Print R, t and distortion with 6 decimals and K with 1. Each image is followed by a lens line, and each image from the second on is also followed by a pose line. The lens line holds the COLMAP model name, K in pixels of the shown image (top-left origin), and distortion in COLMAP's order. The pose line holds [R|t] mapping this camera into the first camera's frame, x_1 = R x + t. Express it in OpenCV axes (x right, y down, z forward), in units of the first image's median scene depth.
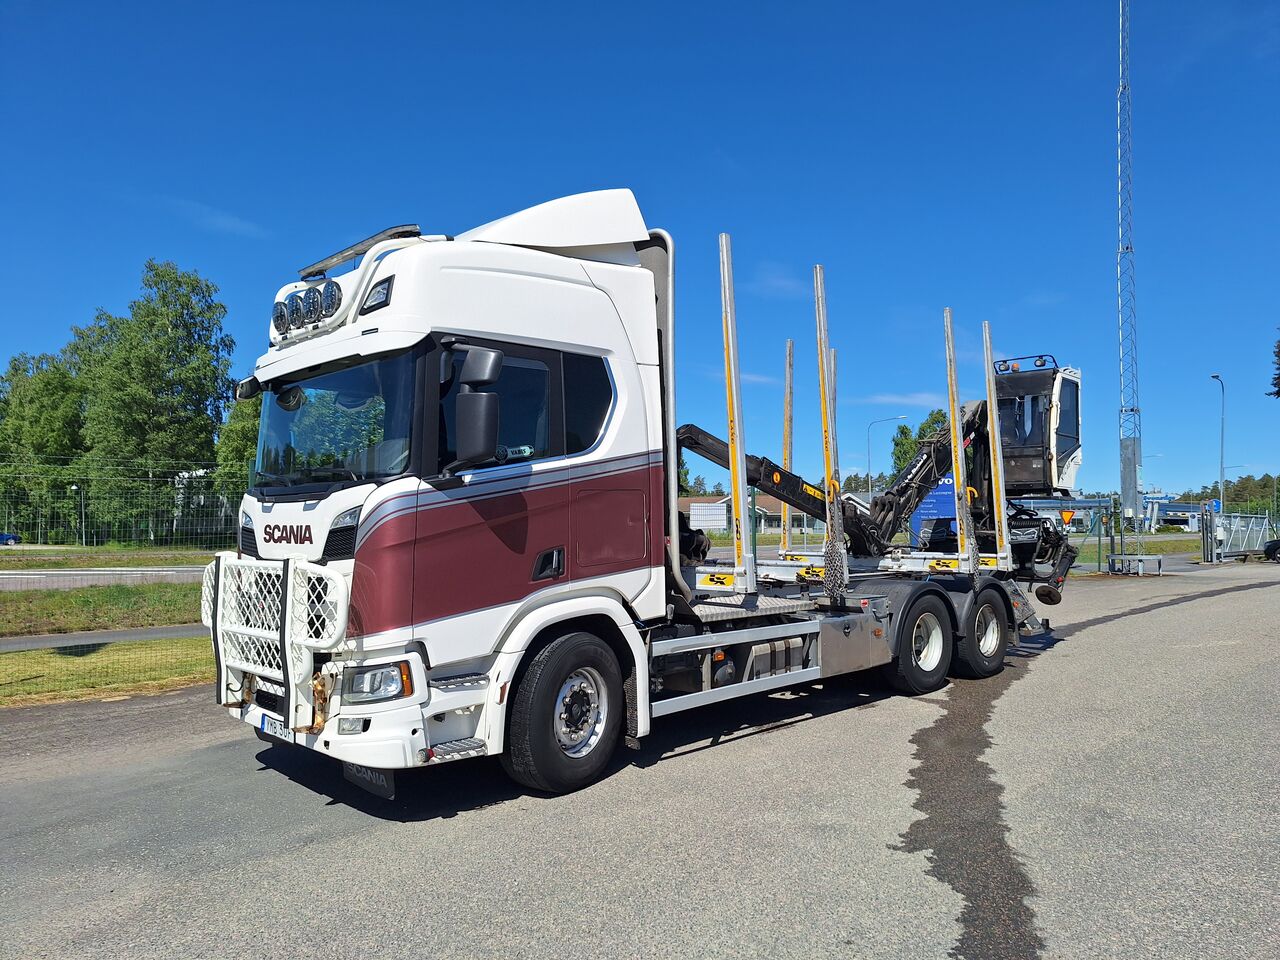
lens RADIAL K [[860.9, 0, 640.0], [0, 860.9, 480.0], [0, 0, 1]] dist [0.003199, 0.000418]
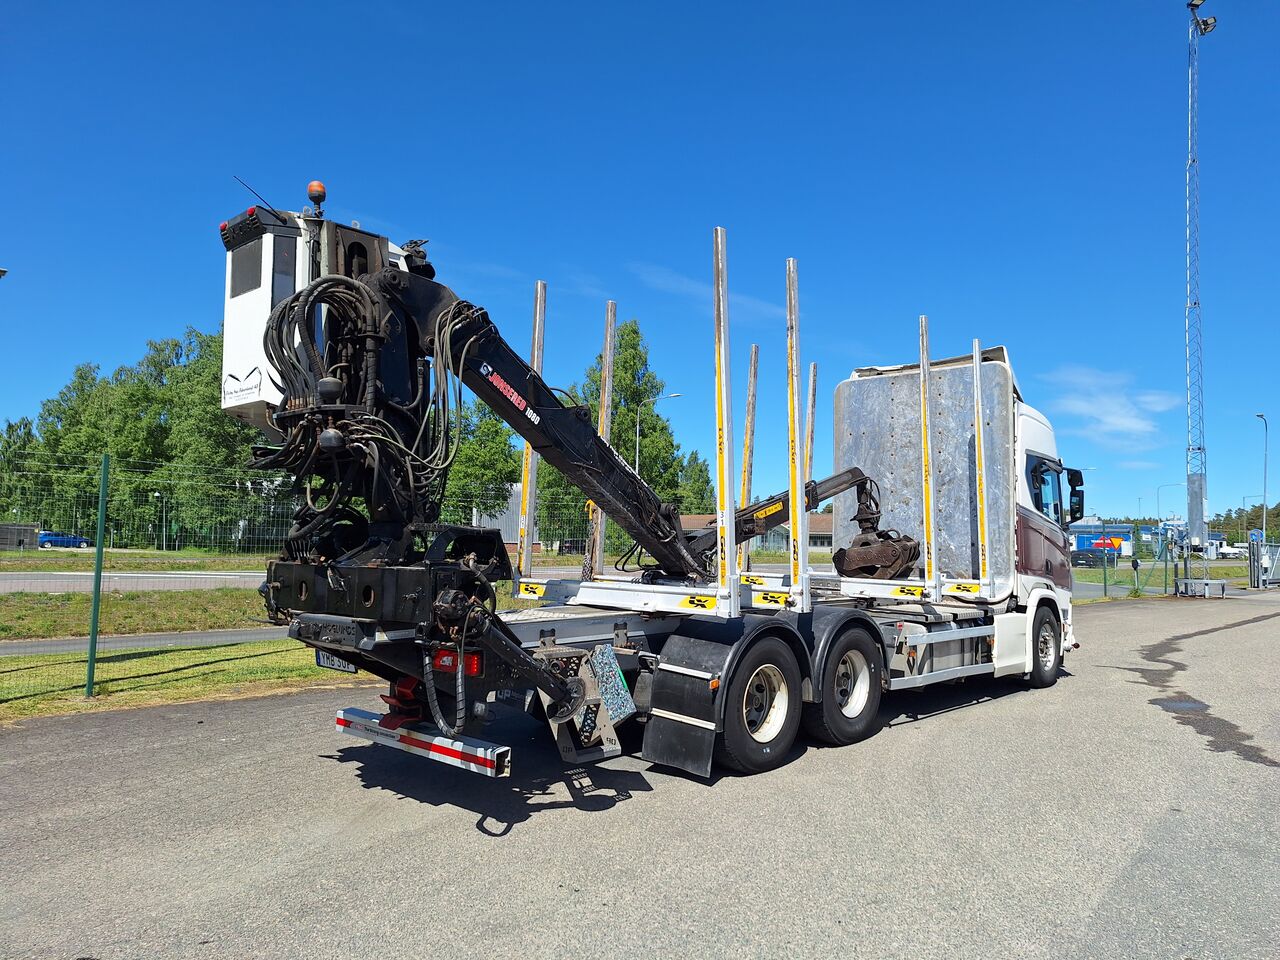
lens RADIAL K [[857.0, 0, 647.1], [0, 857.0, 479.2], [0, 0, 1]] dist [0.002736, -0.000827]
pose [[0.999776, 0.020657, -0.004619, -0.061488], [-0.020741, 0.999603, -0.019045, -0.002768], [0.004224, 0.019136, 0.999808, -0.050075]]
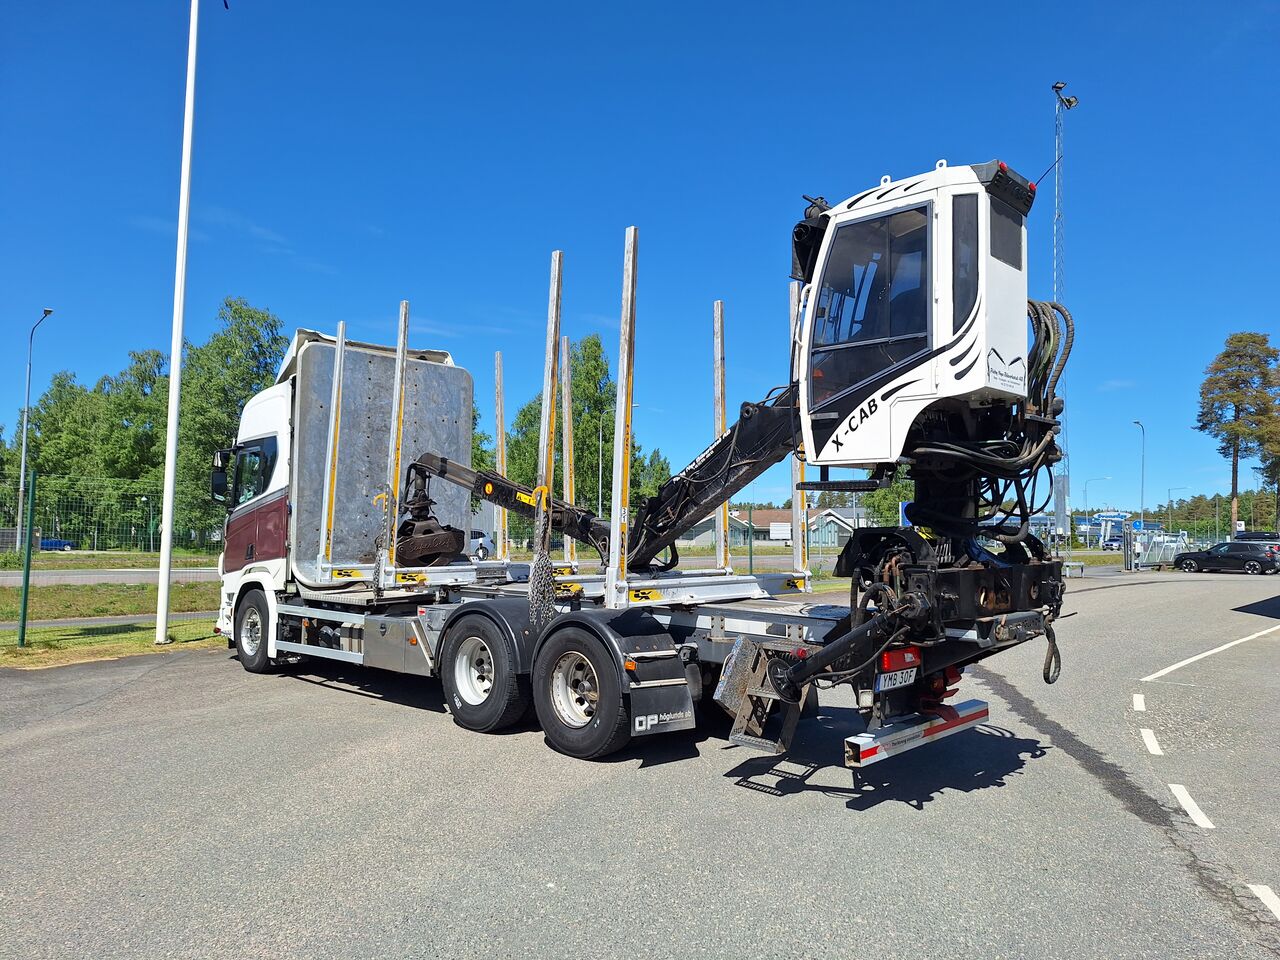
lens RADIAL K [[857.0, 0, 647.1], [0, 857.0, 479.2], [0, 0, 1]] dist [0.002736, -0.000827]
pose [[0.999248, 0.010832, 0.037232, -0.059034], [-0.010248, 0.999822, -0.015843, -0.006893], [-0.037397, 0.015450, 0.999181, -0.144017]]
